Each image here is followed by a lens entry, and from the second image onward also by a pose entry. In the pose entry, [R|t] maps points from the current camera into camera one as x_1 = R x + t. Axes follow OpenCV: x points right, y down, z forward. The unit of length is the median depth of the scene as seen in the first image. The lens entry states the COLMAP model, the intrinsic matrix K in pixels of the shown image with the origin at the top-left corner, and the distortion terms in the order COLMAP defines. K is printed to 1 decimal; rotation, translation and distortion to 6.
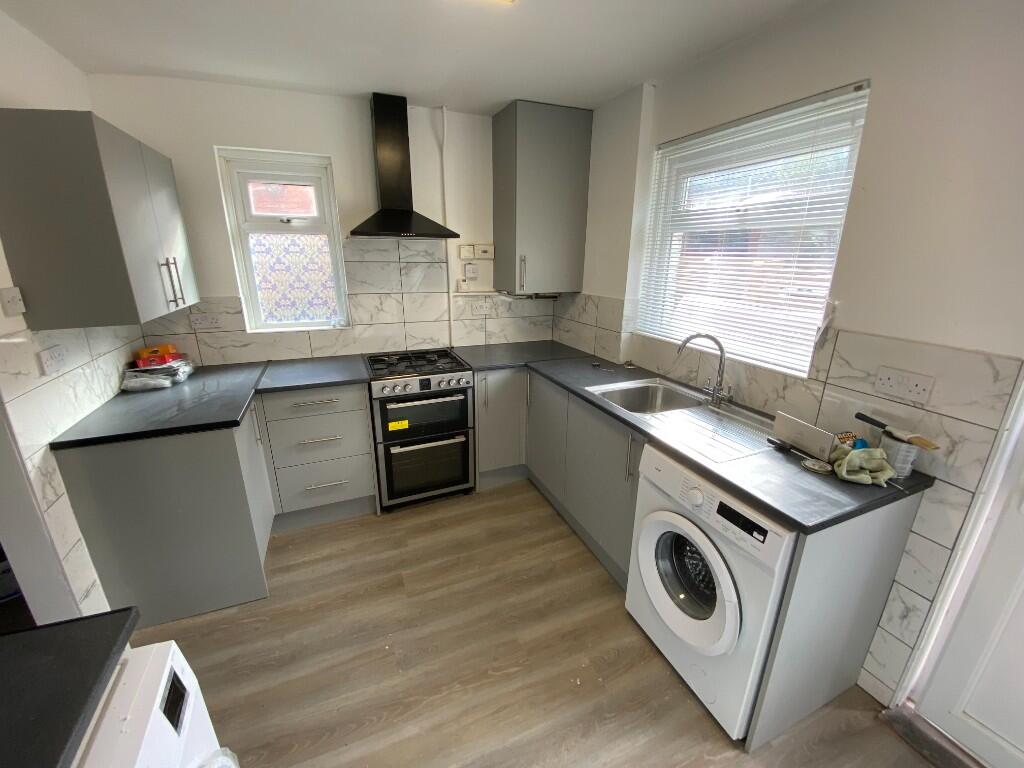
lens RADIAL K [[412.6, 0, 512.0], [0, 412.6, 384.0], [0, 0, 1]] dist [0.003196, -0.000243]
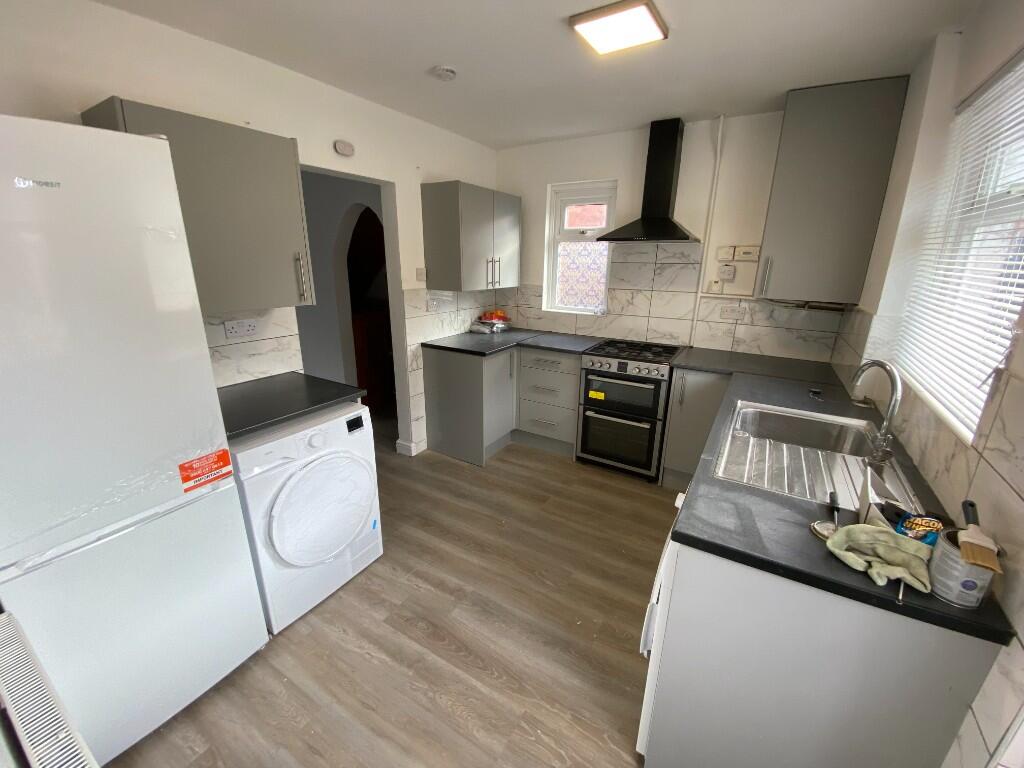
lens RADIAL K [[410.9, 0, 511.5], [0, 410.9, 390.3], [0, 0, 1]] dist [0.027569, -0.000045]
pose [[0.570430, 0.249495, -0.782535, 0.534010], [-0.250671, 0.960175, 0.123404, -0.001406], [0.782159, 0.125766, 0.610254, 0.047425]]
